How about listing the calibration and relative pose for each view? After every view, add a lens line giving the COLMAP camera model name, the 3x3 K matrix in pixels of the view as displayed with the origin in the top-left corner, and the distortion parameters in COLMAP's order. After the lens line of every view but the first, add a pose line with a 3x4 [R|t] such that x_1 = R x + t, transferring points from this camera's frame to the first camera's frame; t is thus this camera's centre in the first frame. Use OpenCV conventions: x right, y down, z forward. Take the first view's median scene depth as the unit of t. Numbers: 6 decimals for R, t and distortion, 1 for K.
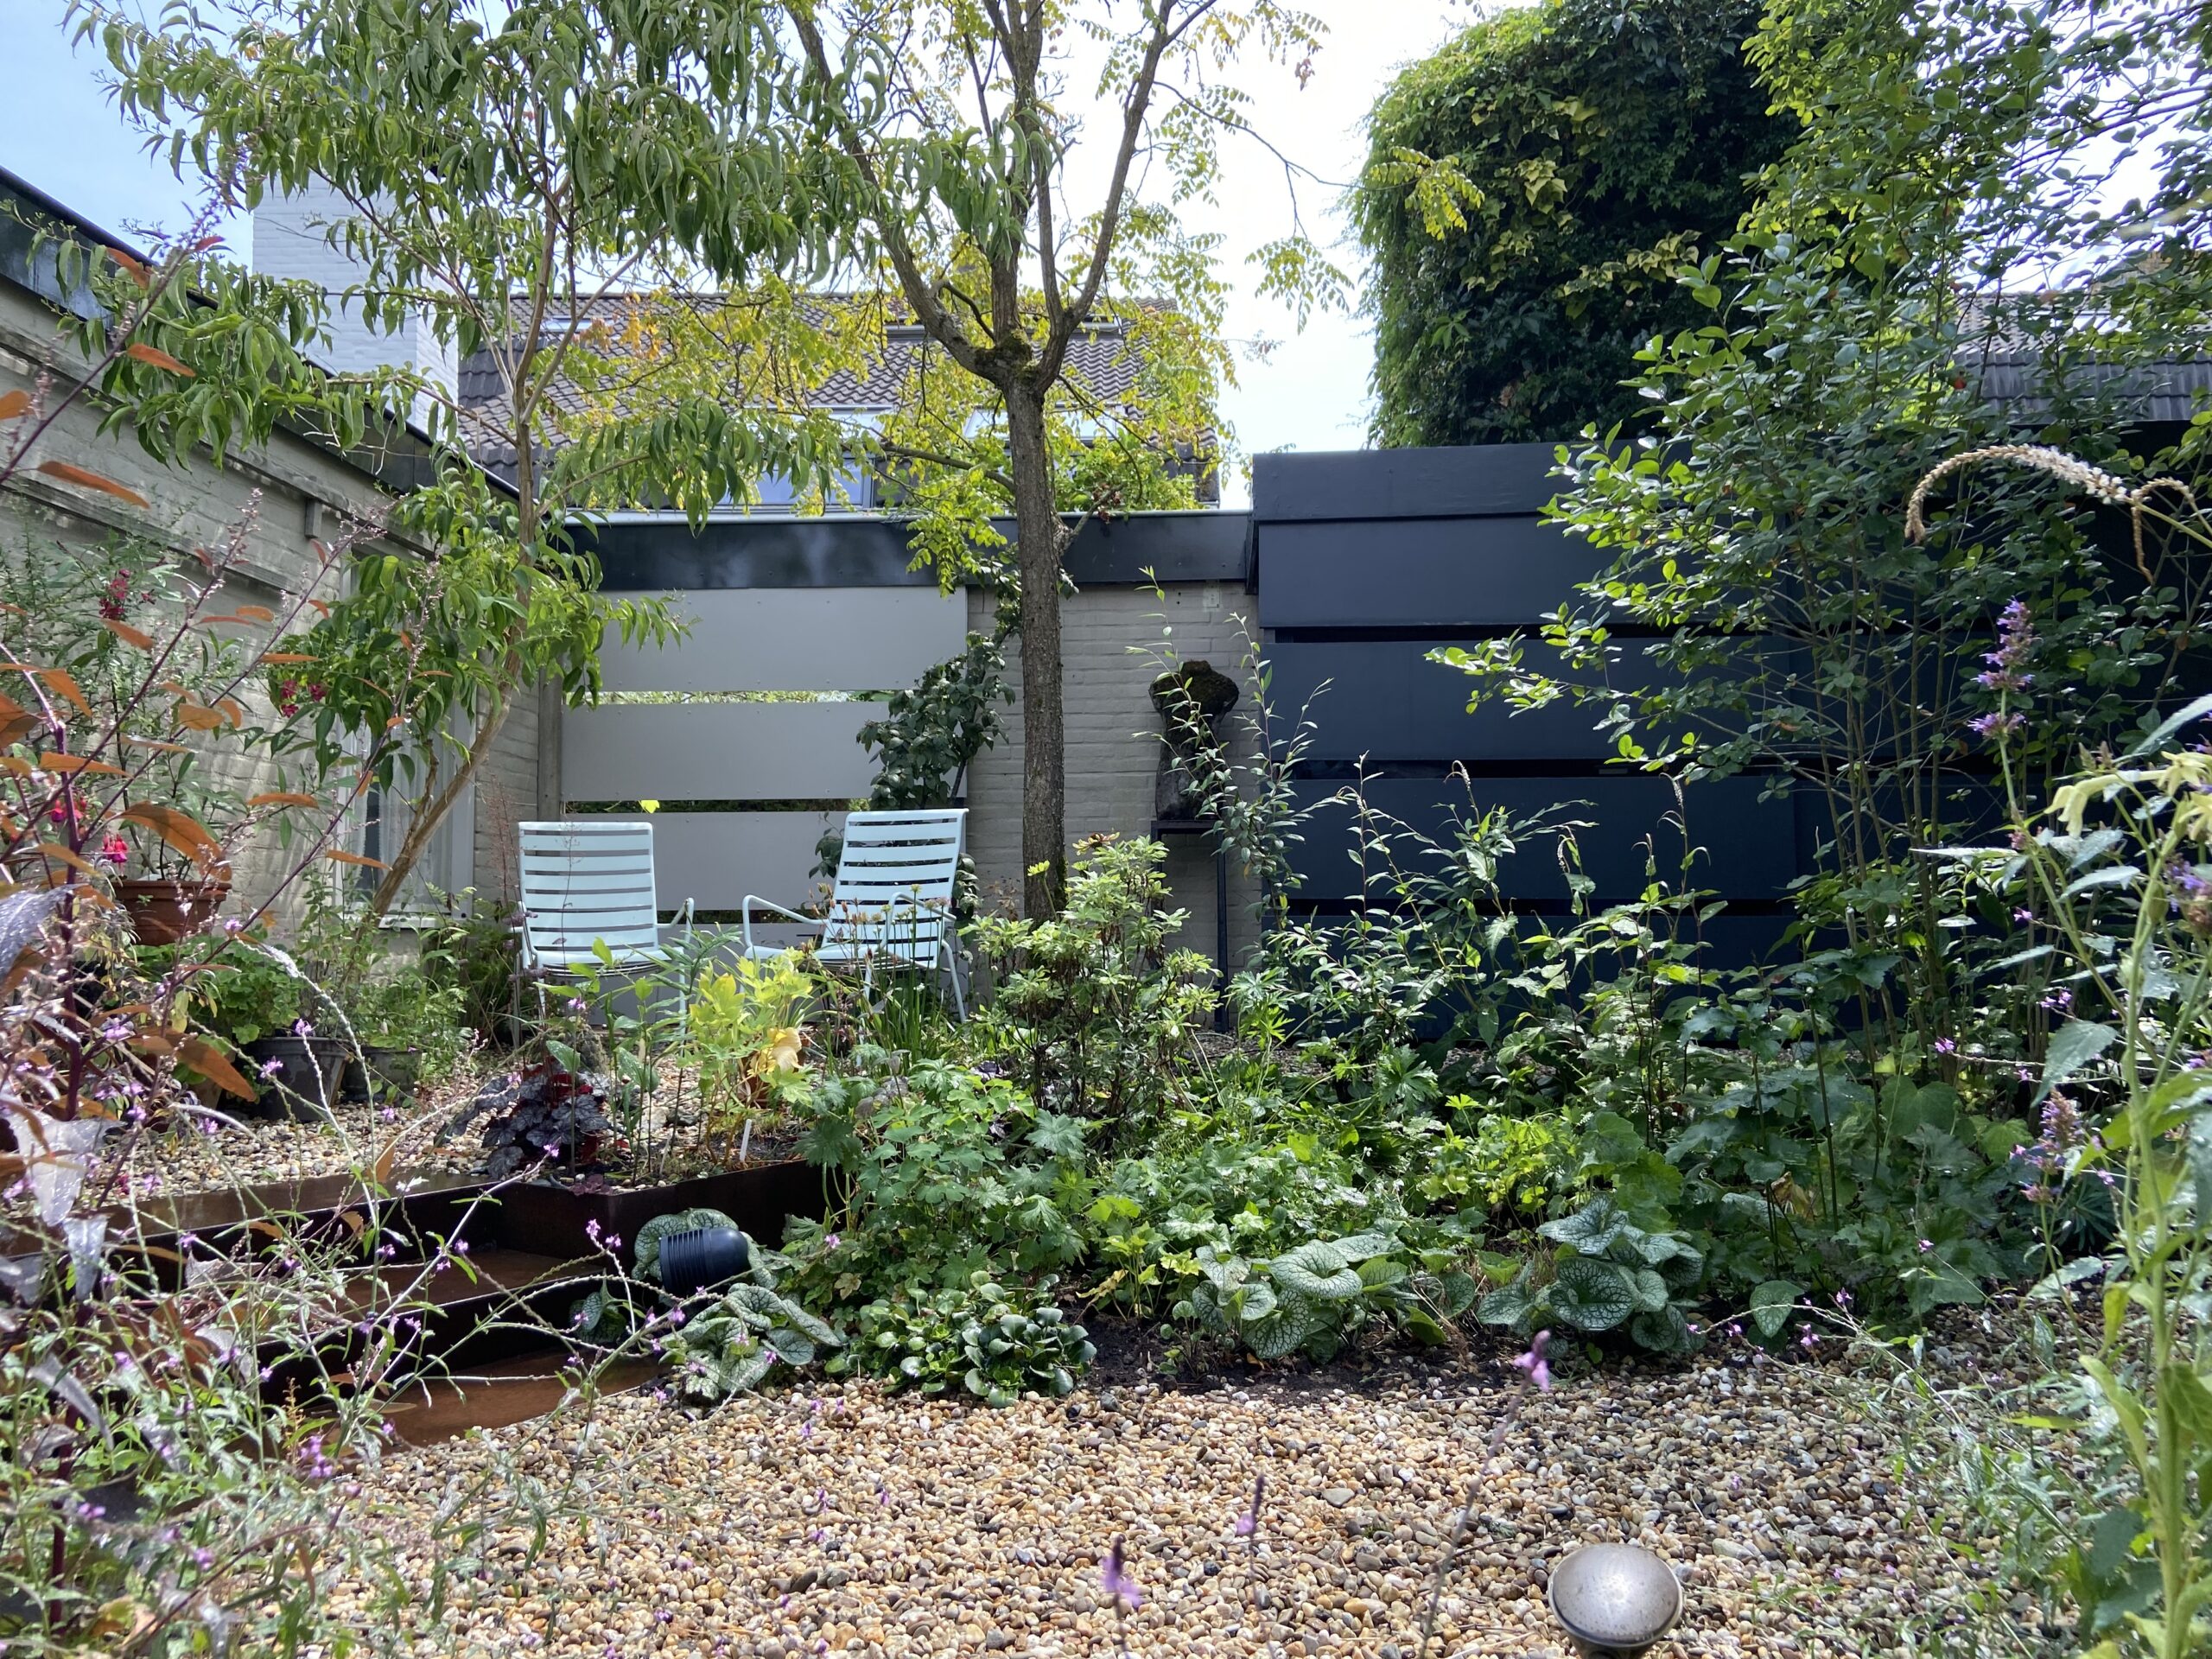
lens RADIAL K [[1660.9, 0, 1088.0], [0, 1660.9, 791.1], [0, 0, 1]] dist [0.067044, -0.000049]
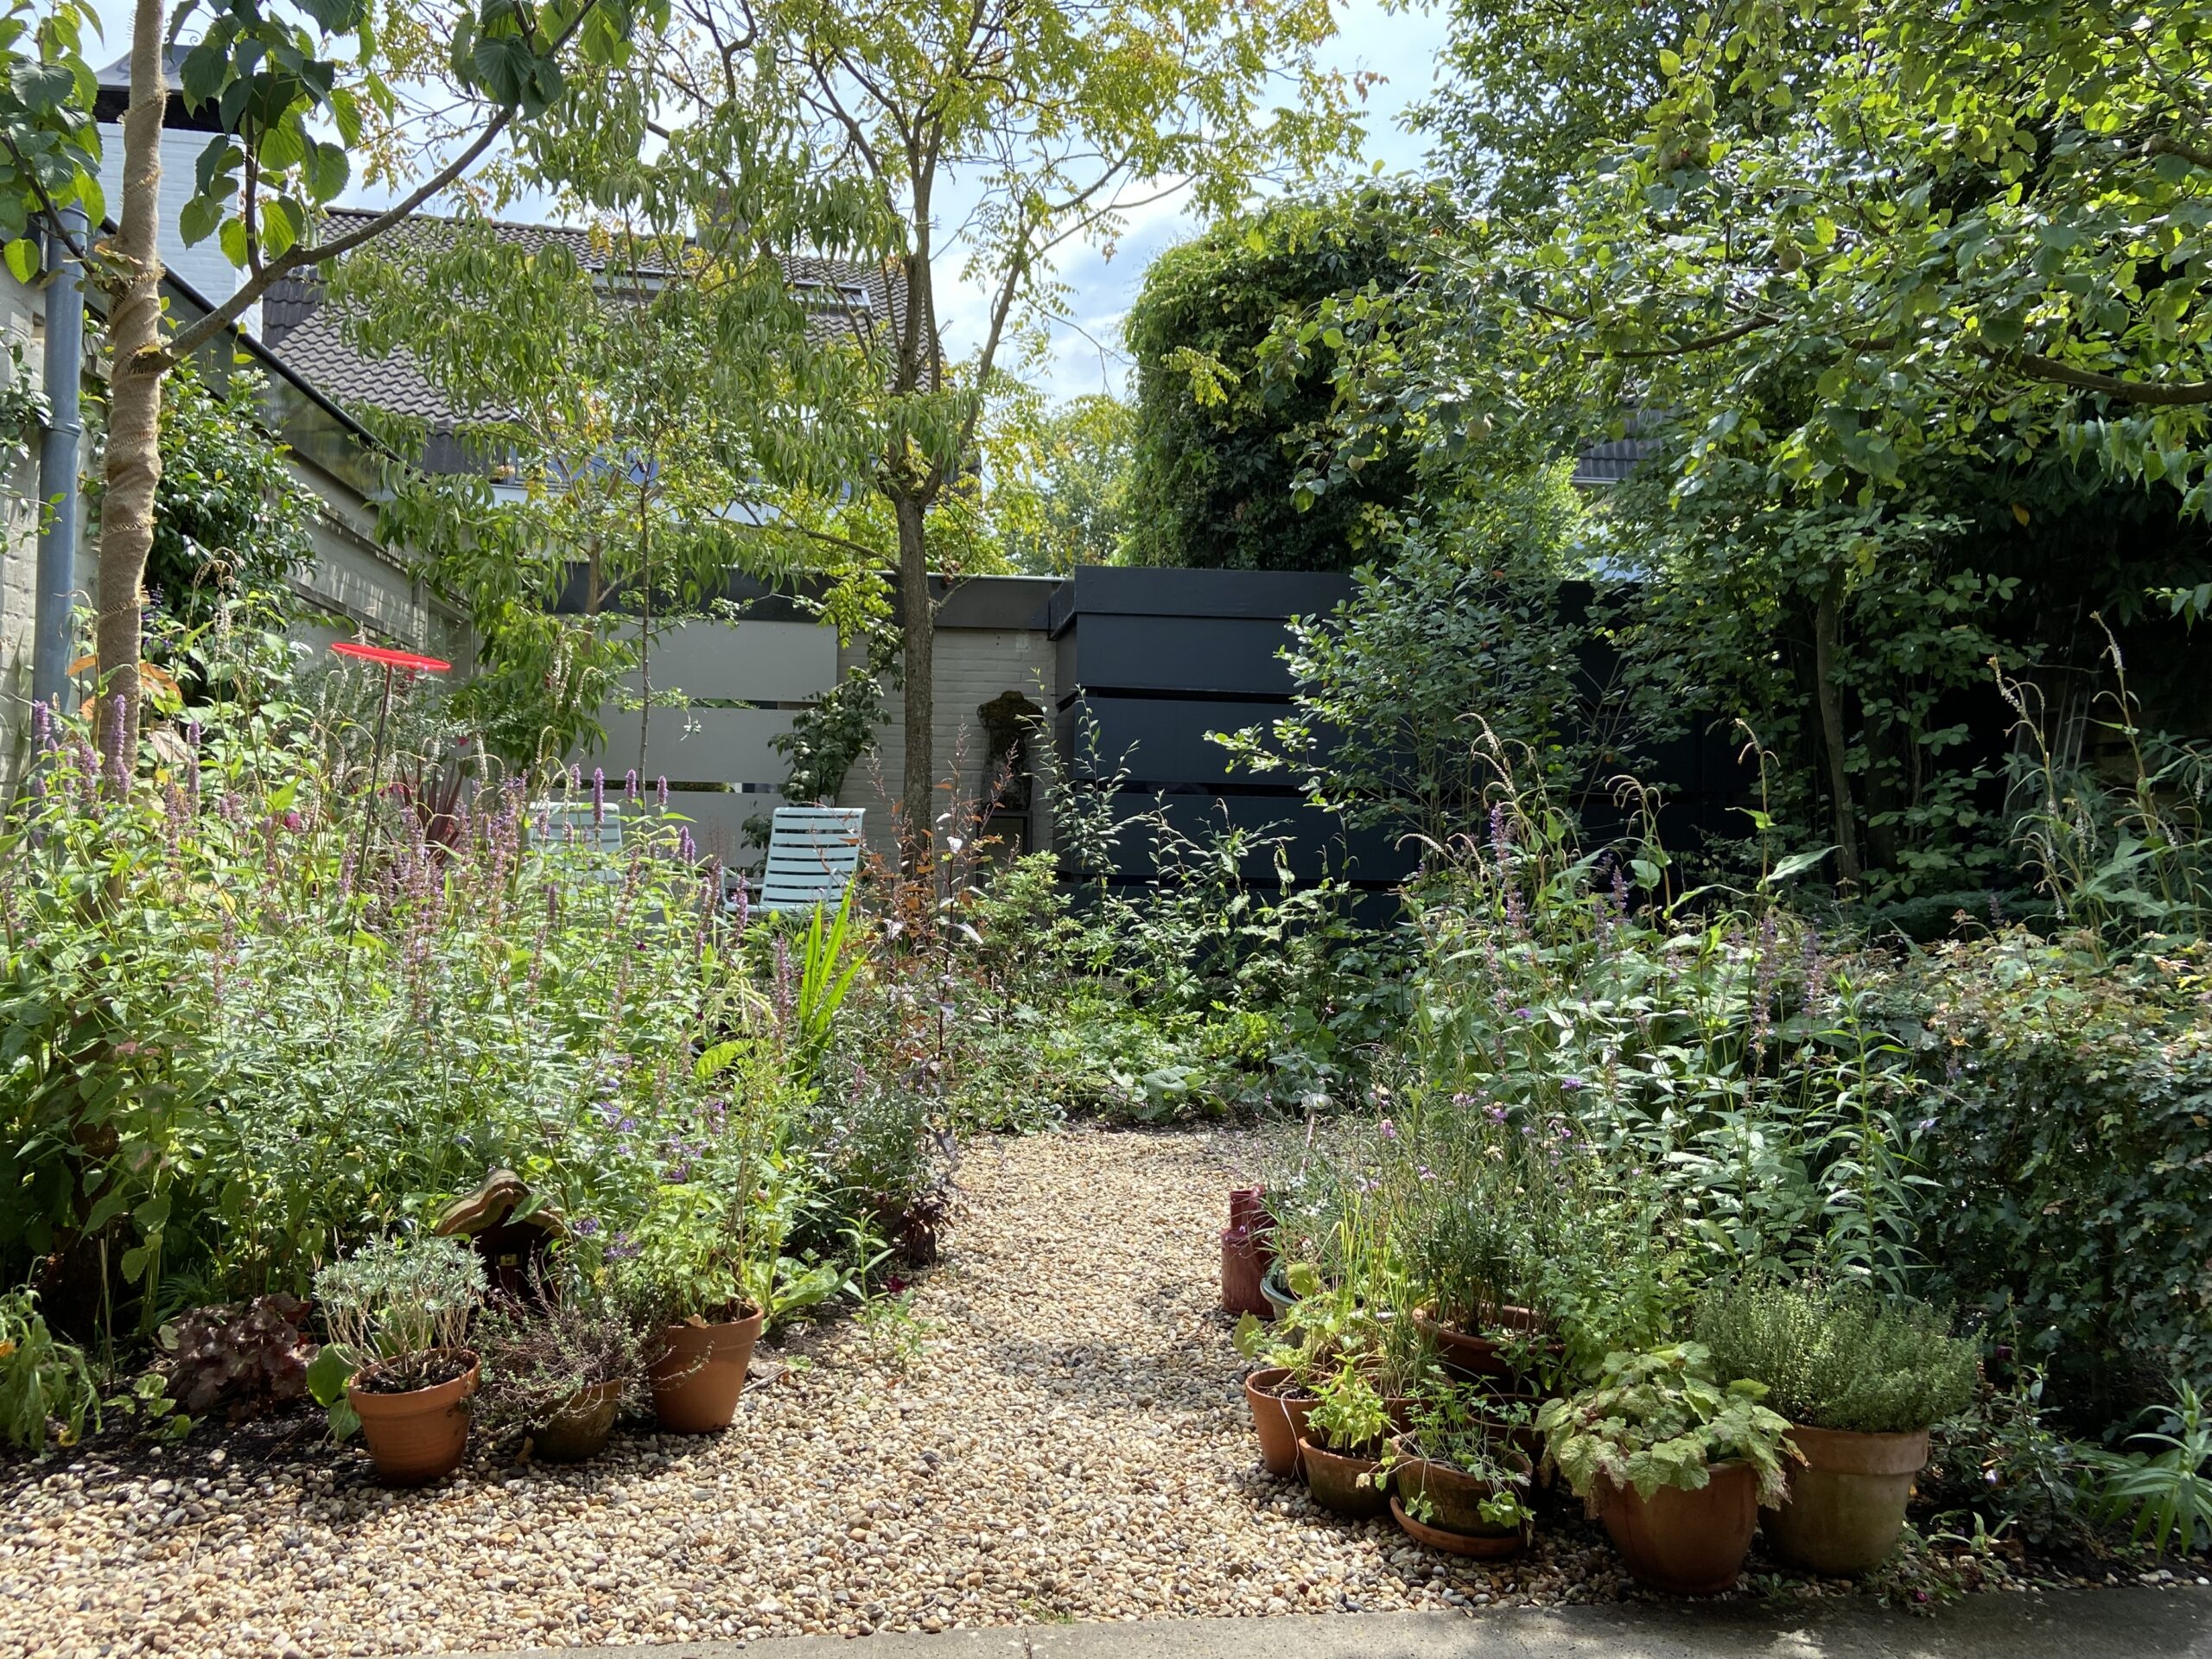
lens RADIAL K [[1792.5, 0, 1106.0], [0, 1792.5, 829.5], [0, 0, 1]] dist [-0.003623, -0.000586]
pose [[0.978128, 0.023099, 0.206718, -0.236914], [-0.037466, 0.997125, 0.065858, -0.096257], [-0.204602, -0.072163, 0.976182, -0.662161]]
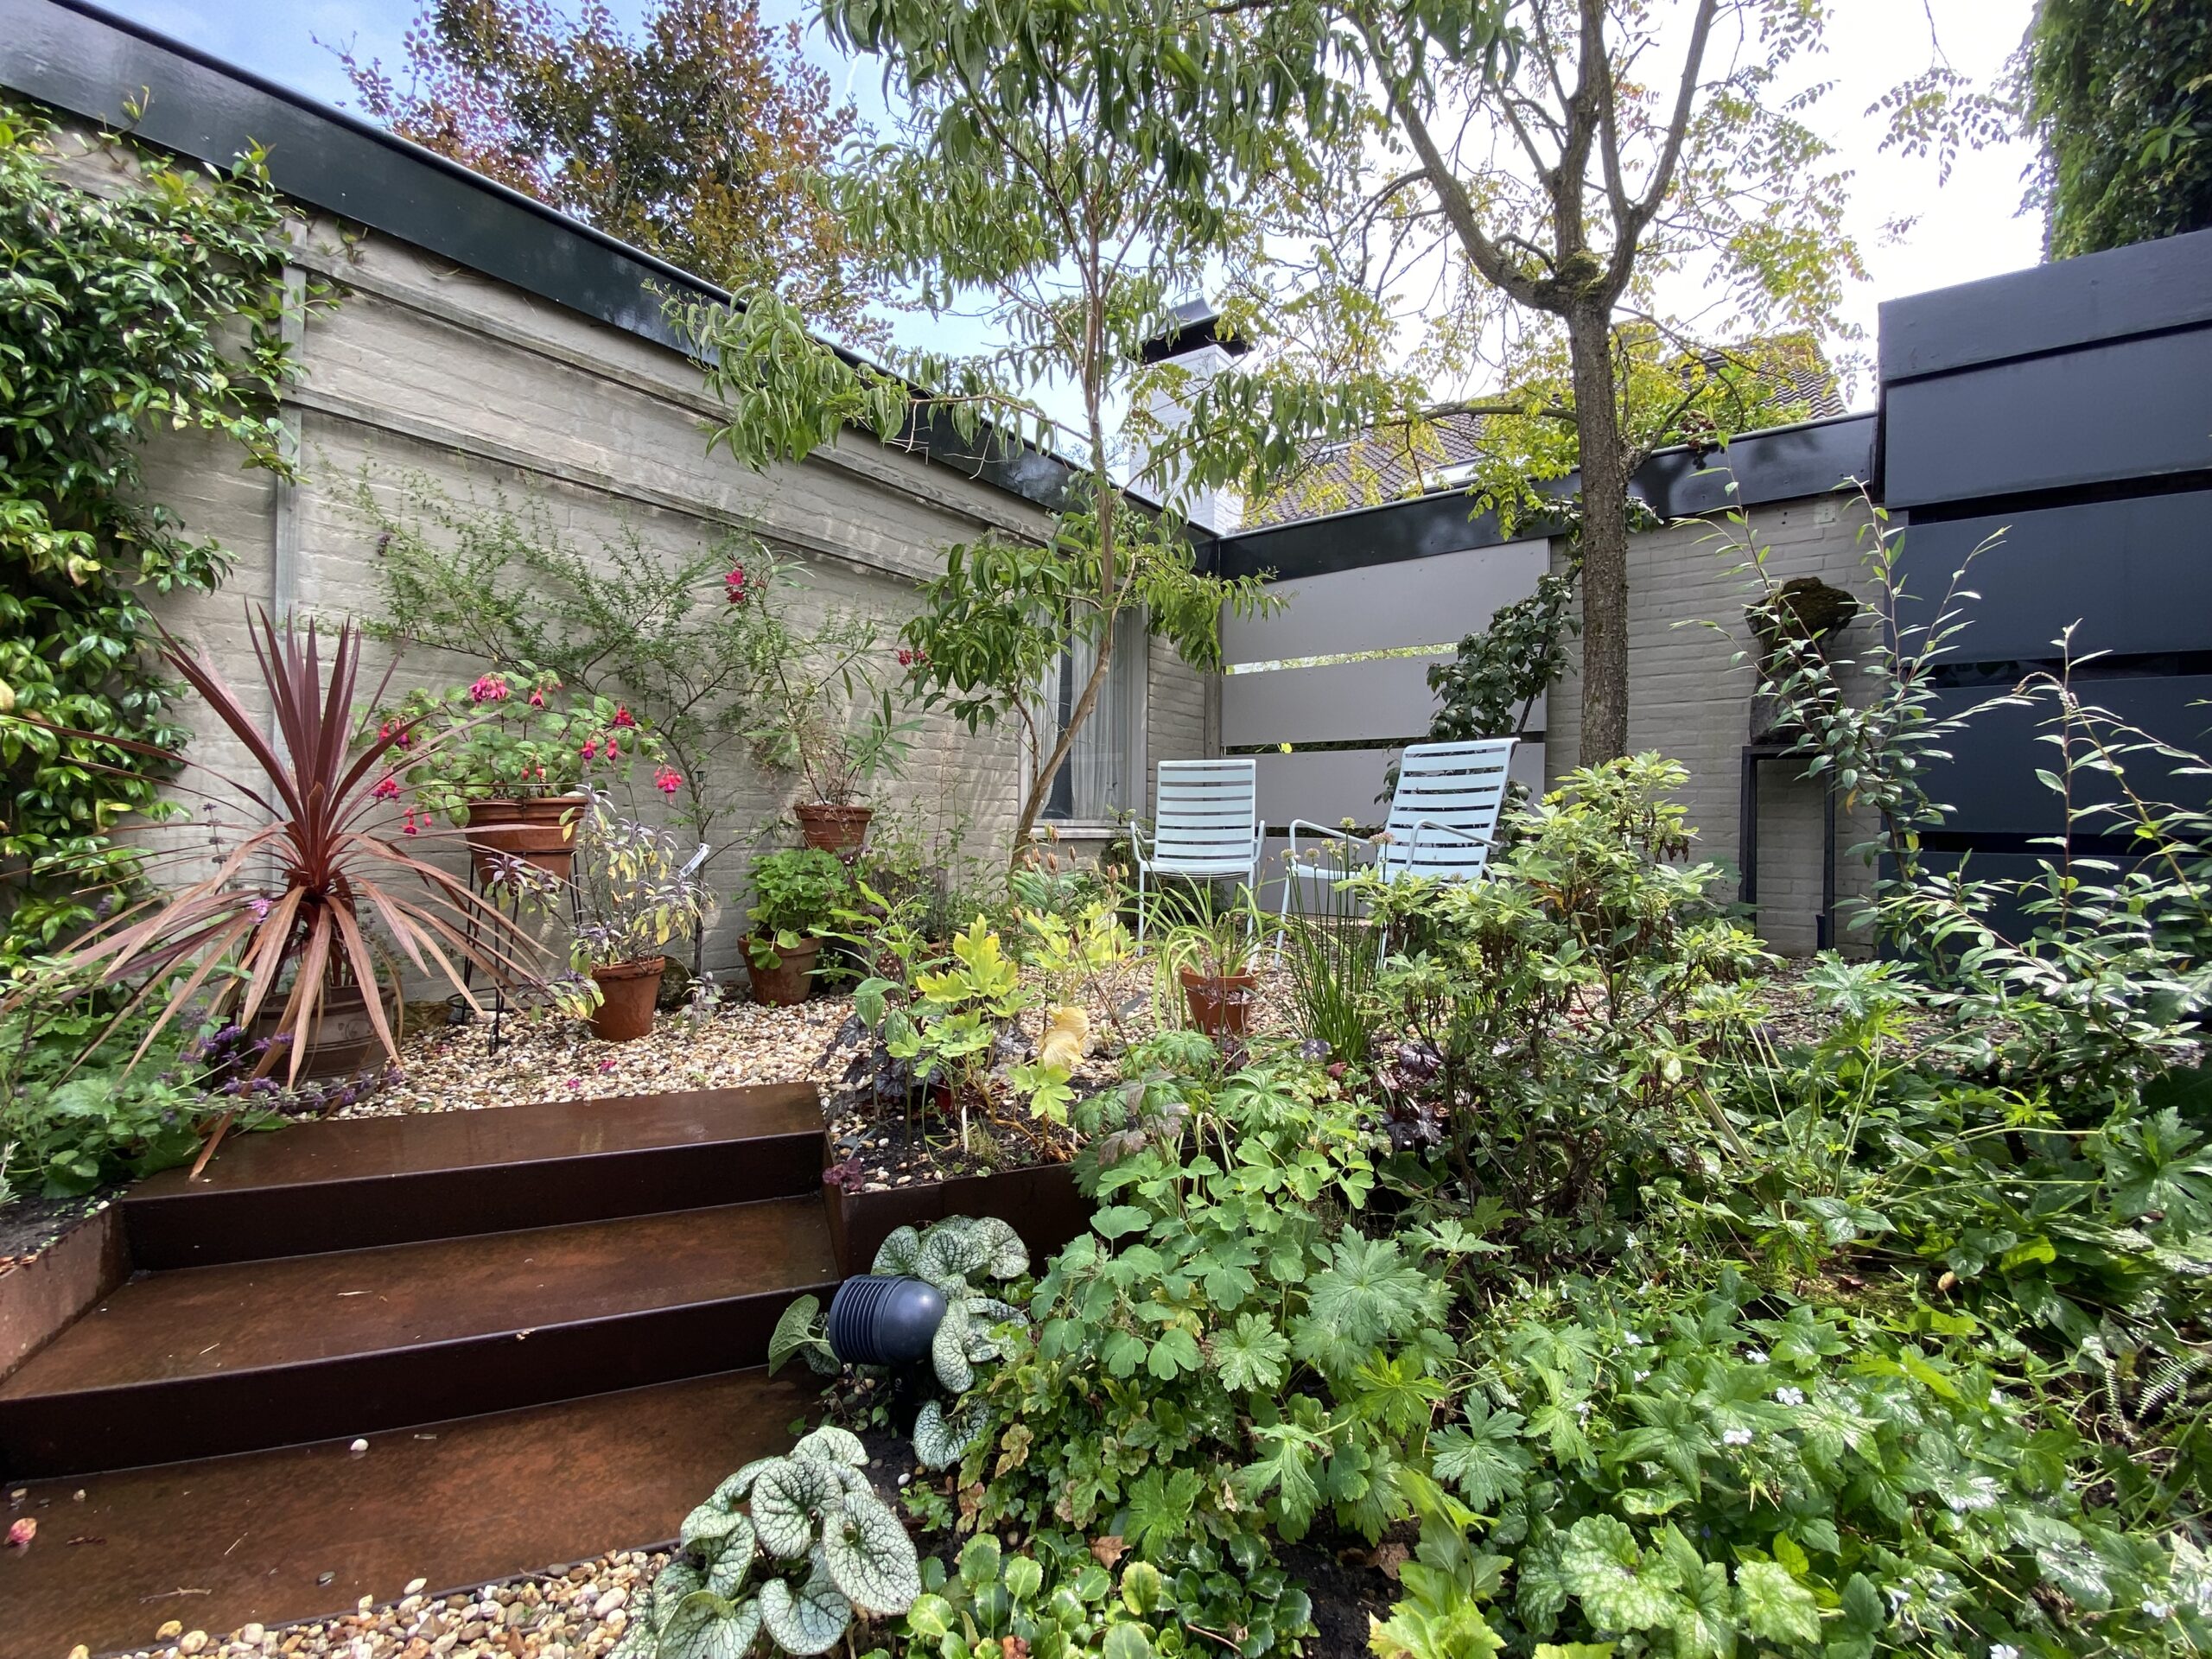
lens RADIAL K [[952.2, 0, 1106.0], [0, 952.2, 829.5], [0, 0, 1]] dist [0.018759, -0.021619]
pose [[0.834056, 0.018252, -0.551378, 0.053687], [0.028372, 0.996711, 0.075911, 0.019171], [0.550950, -0.078958, 0.830795, 0.462608]]
